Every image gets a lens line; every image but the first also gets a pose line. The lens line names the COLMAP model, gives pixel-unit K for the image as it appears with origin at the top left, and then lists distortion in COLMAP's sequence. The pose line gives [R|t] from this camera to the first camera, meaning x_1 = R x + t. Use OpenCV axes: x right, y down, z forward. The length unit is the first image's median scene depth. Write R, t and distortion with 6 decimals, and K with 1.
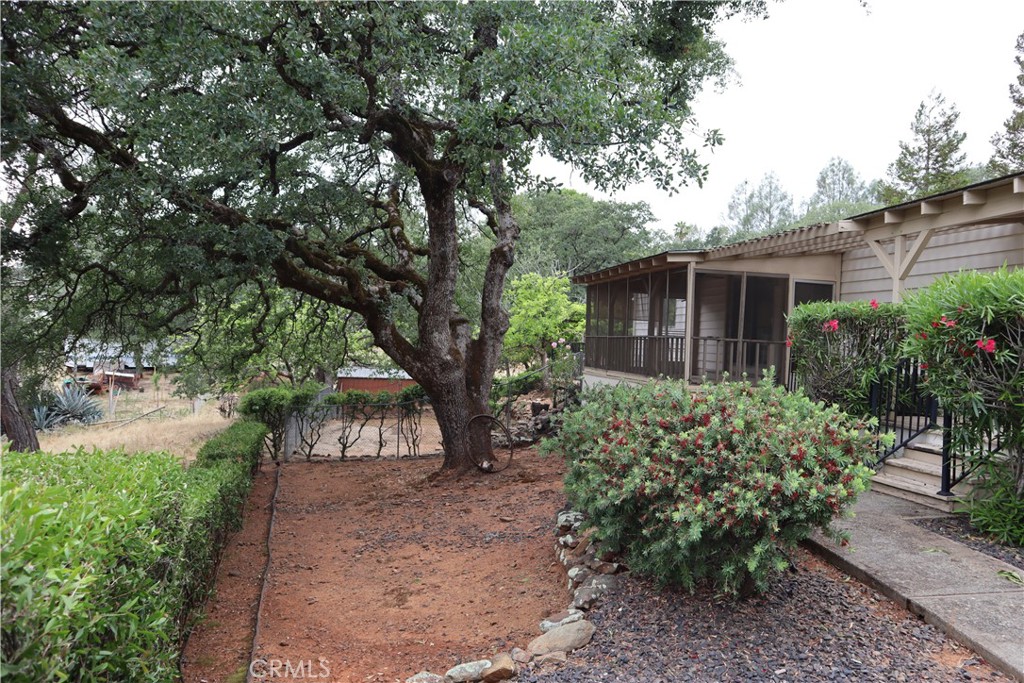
lens RADIAL K [[724.2, 0, 515.5], [0, 724.2, 345.9], [0, 0, 1]] dist [-0.112290, 0.078204]
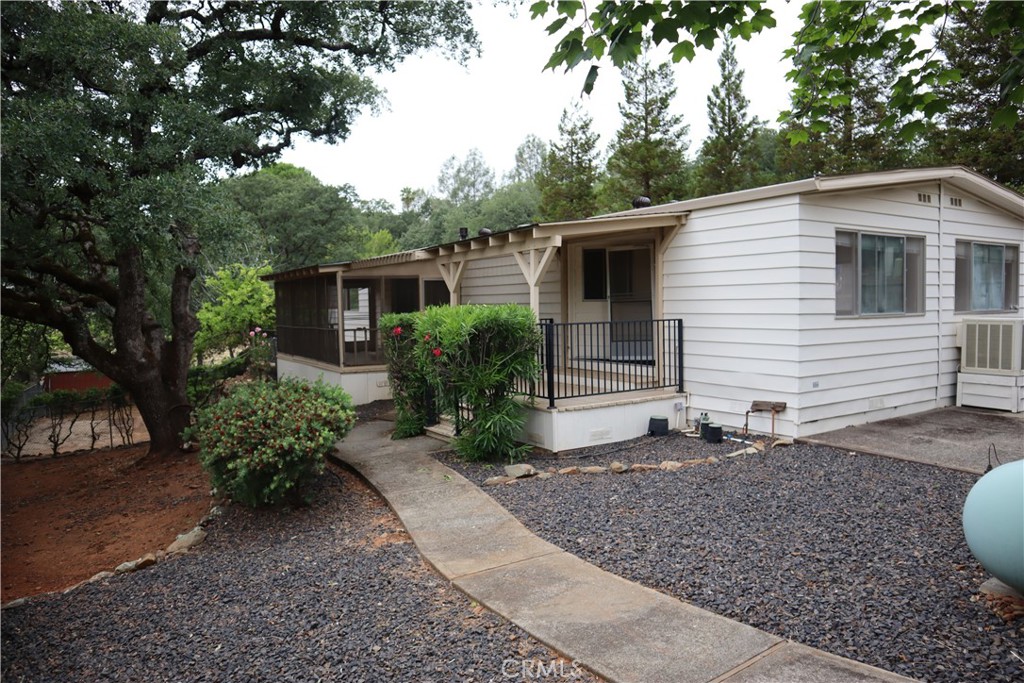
lens RADIAL K [[724.2, 0, 515.5], [0, 724.2, 345.9], [0, 0, 1]] dist [-0.112290, 0.078204]
pose [[0.936980, -0.079077, 0.340317, 0.068983], [0.060406, 0.996047, 0.065130, -0.036220], [-0.344122, -0.040468, 0.938052, -0.231810]]
